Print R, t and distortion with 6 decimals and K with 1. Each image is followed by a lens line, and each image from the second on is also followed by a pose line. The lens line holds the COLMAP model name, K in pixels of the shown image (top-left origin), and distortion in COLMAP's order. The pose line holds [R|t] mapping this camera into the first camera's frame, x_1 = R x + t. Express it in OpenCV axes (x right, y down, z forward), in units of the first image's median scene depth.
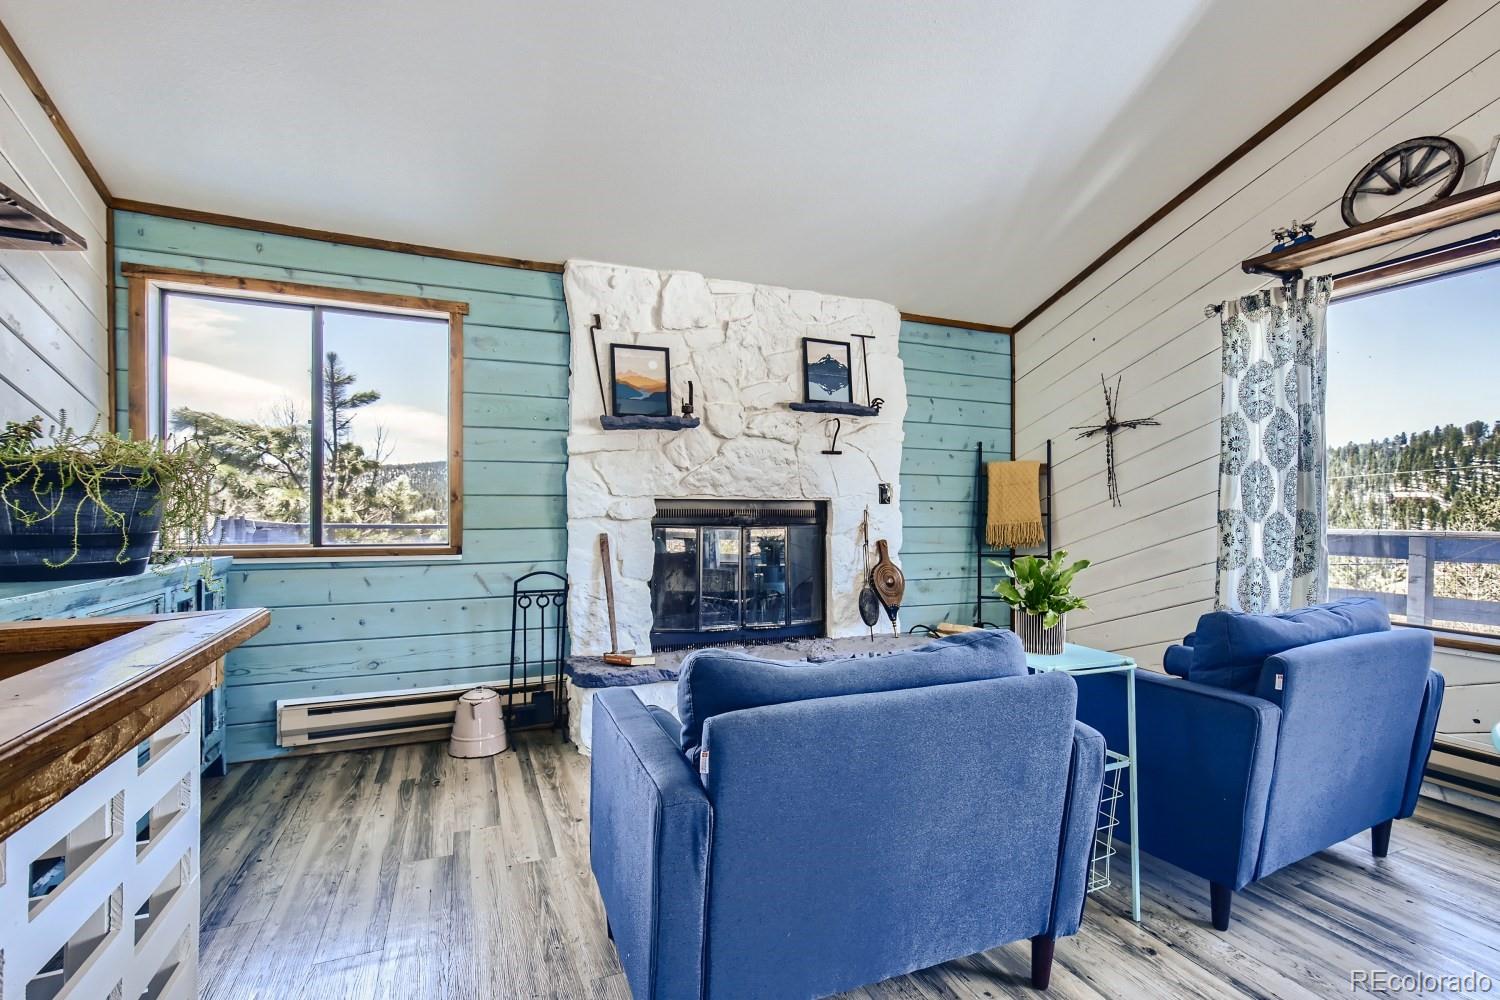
lens RADIAL K [[687.3, 0, 749.9], [0, 687.3, 511.6], [0, 0, 1]] dist [0.001978, 0.001307]
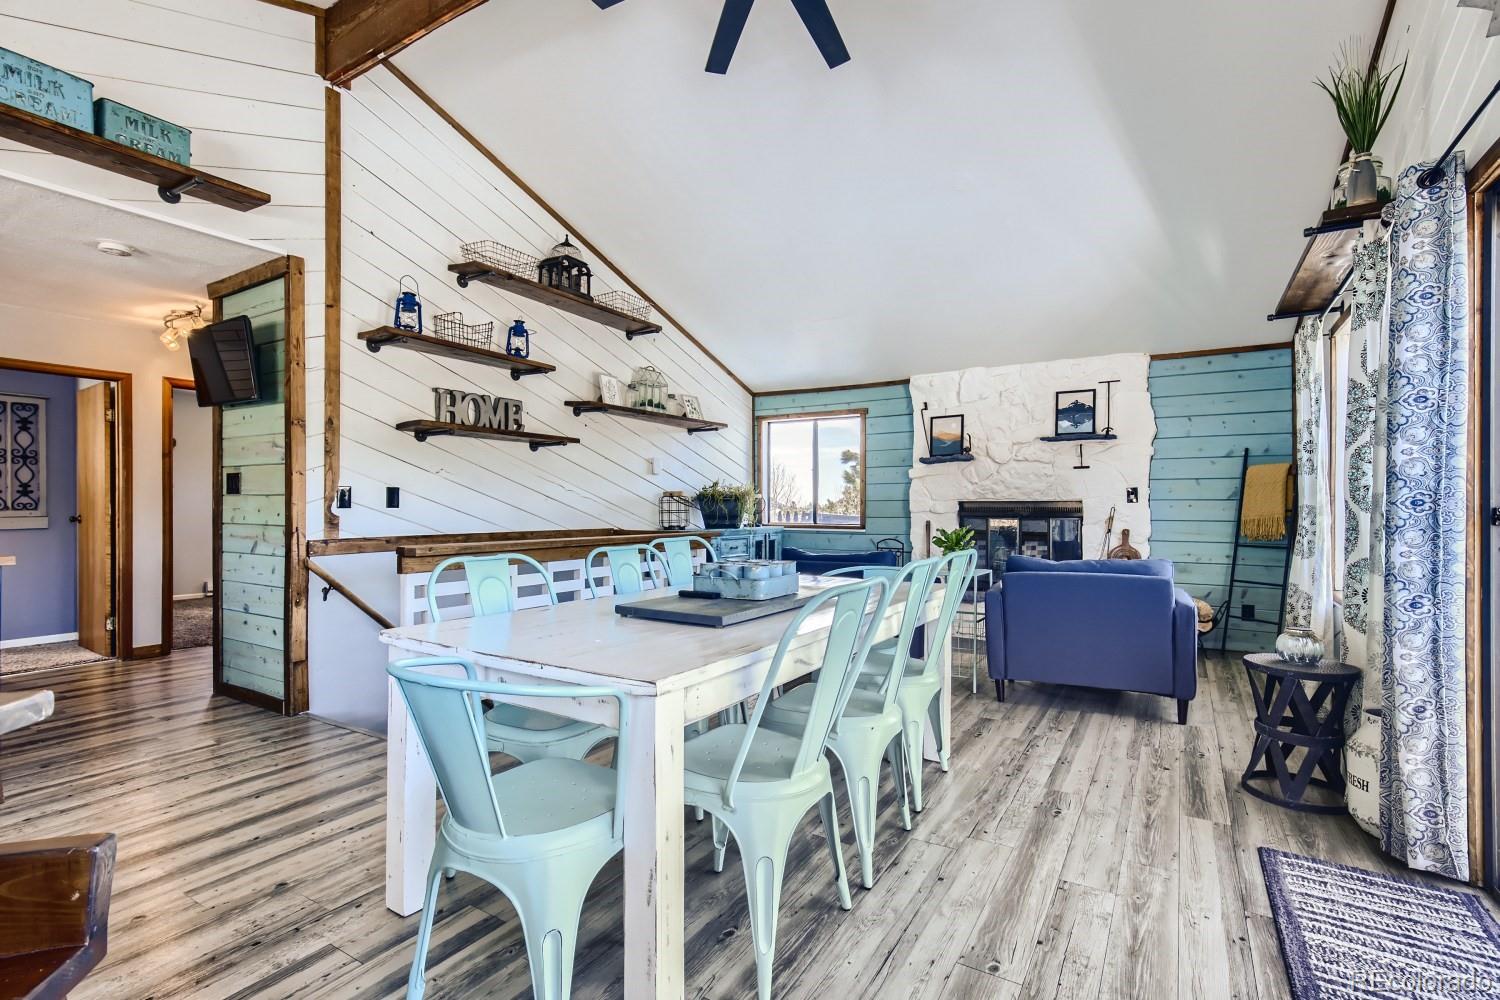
lens RADIAL K [[687.3, 0, 760.8], [0, 687.3, 504.1], [0, 0, 1]] dist [0.001978, 0.001307]
pose [[0.585405, -0.008655, -0.810694, 0.943941], [-0.000962, 0.999935, -0.011371, 0.008476], [0.810740, 0.007437, 0.585359, -0.407788]]
